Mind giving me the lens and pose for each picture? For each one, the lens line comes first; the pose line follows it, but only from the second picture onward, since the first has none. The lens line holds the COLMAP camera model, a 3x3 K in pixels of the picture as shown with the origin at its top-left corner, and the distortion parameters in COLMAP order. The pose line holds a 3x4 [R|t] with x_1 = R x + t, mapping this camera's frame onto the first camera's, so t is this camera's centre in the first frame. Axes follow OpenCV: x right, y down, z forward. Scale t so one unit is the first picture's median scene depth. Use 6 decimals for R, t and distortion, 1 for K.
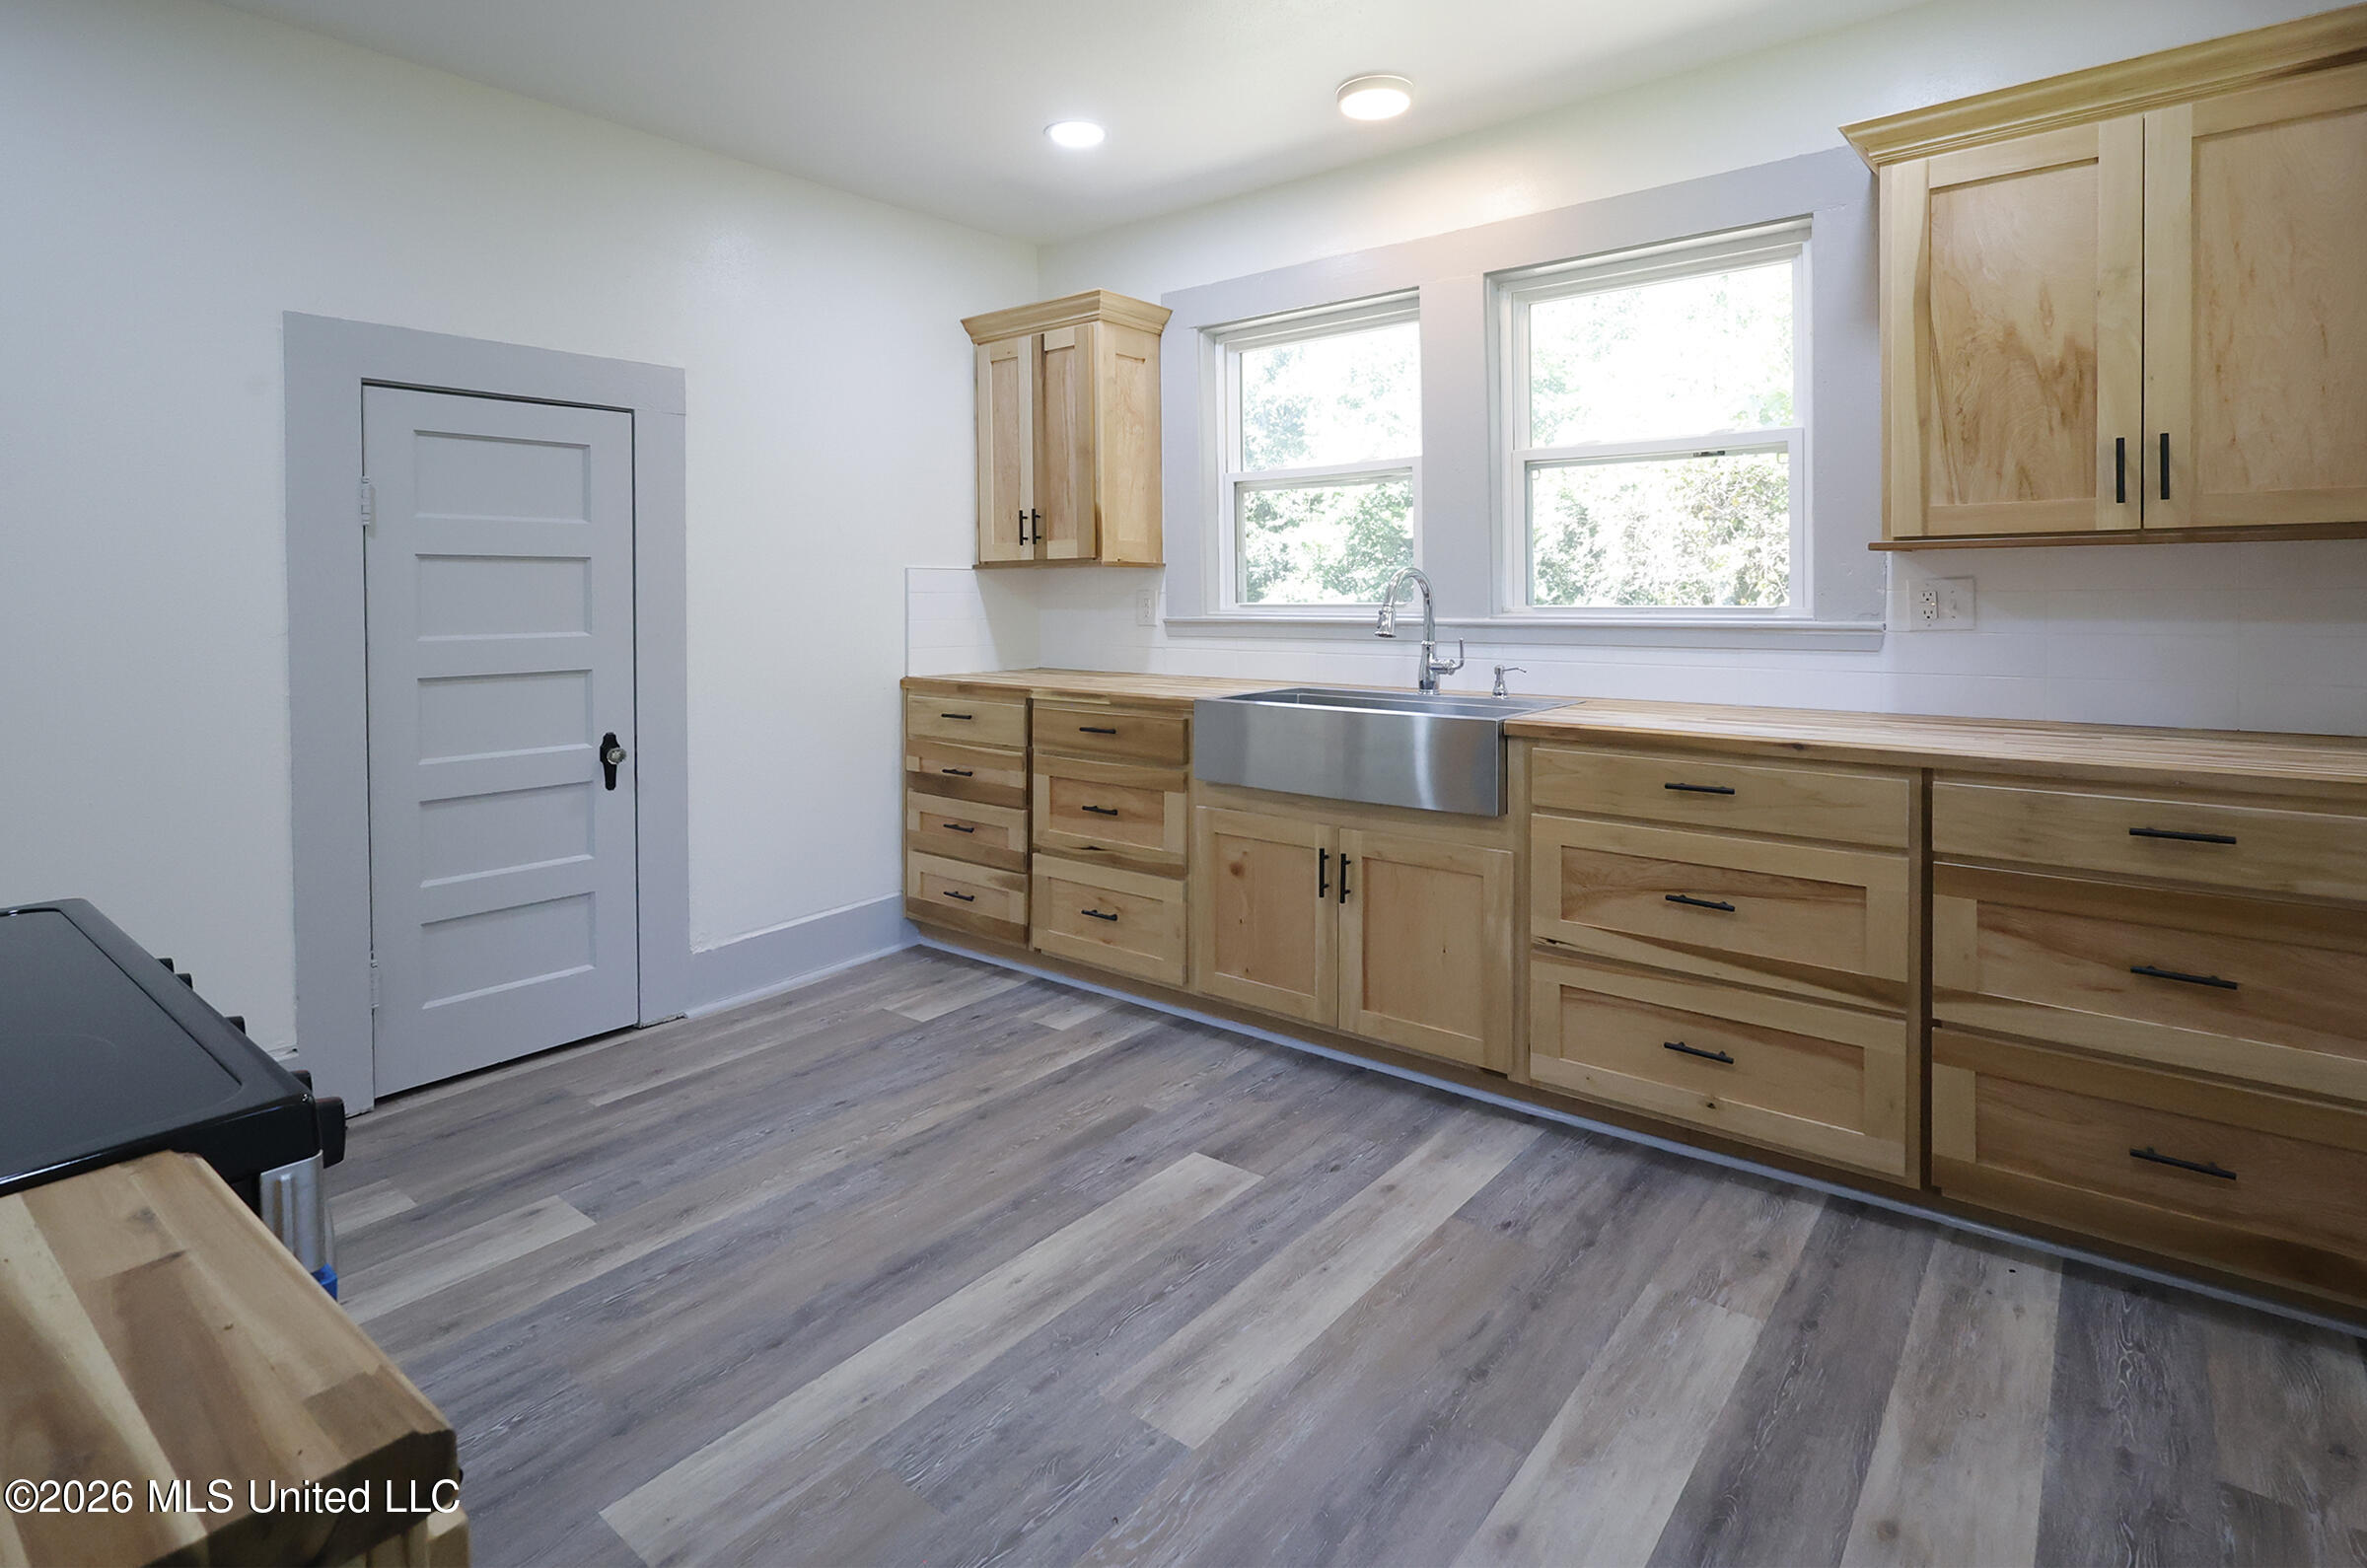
lens RADIAL K [[1086.6, 0, 1181.2], [0, 1086.6, 602.0], [0, 0, 1]] dist [-0.002053, -0.000399]
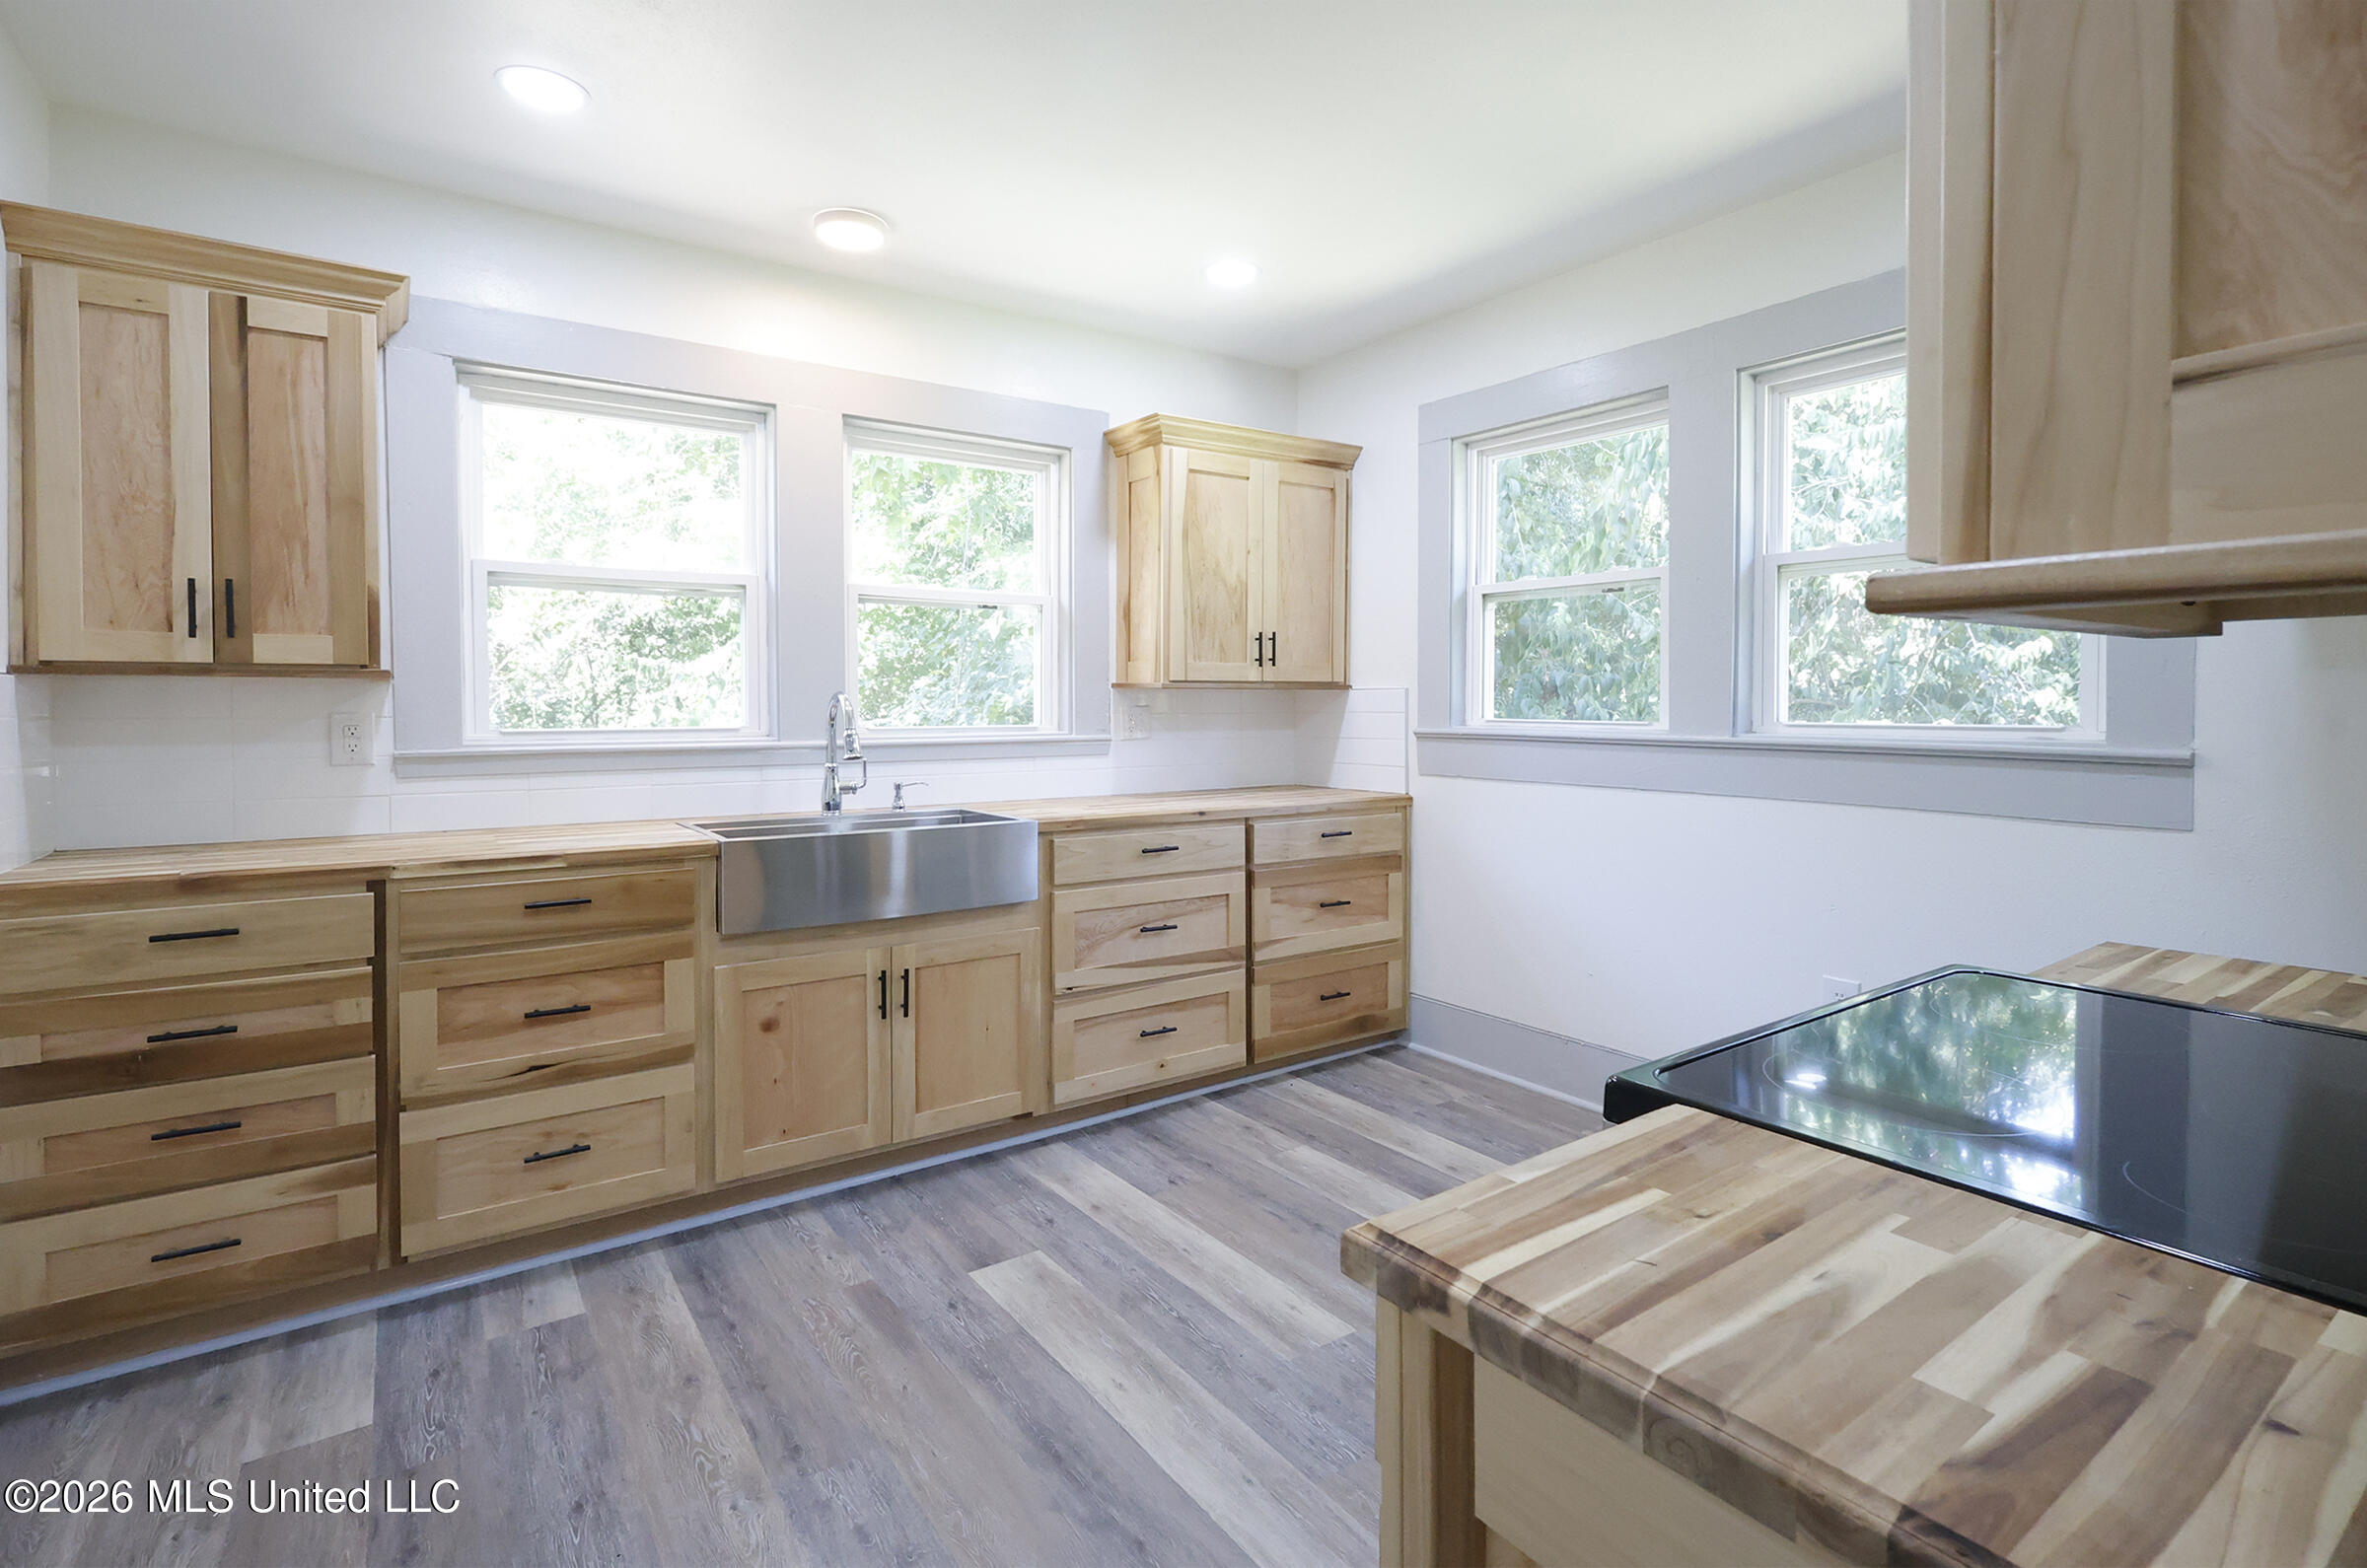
lens RADIAL K [[1131.2, 0, 1178.6], [0, 1131.2, 710.4], [0, 0, 1]] dist [0.001811, -0.000019]
pose [[0.305005, 0.002017, 0.952349, -0.856171], [0.008497, 0.999952, -0.004839, -0.007550], [-0.952313, 0.009568, 0.304973, 0.452461]]
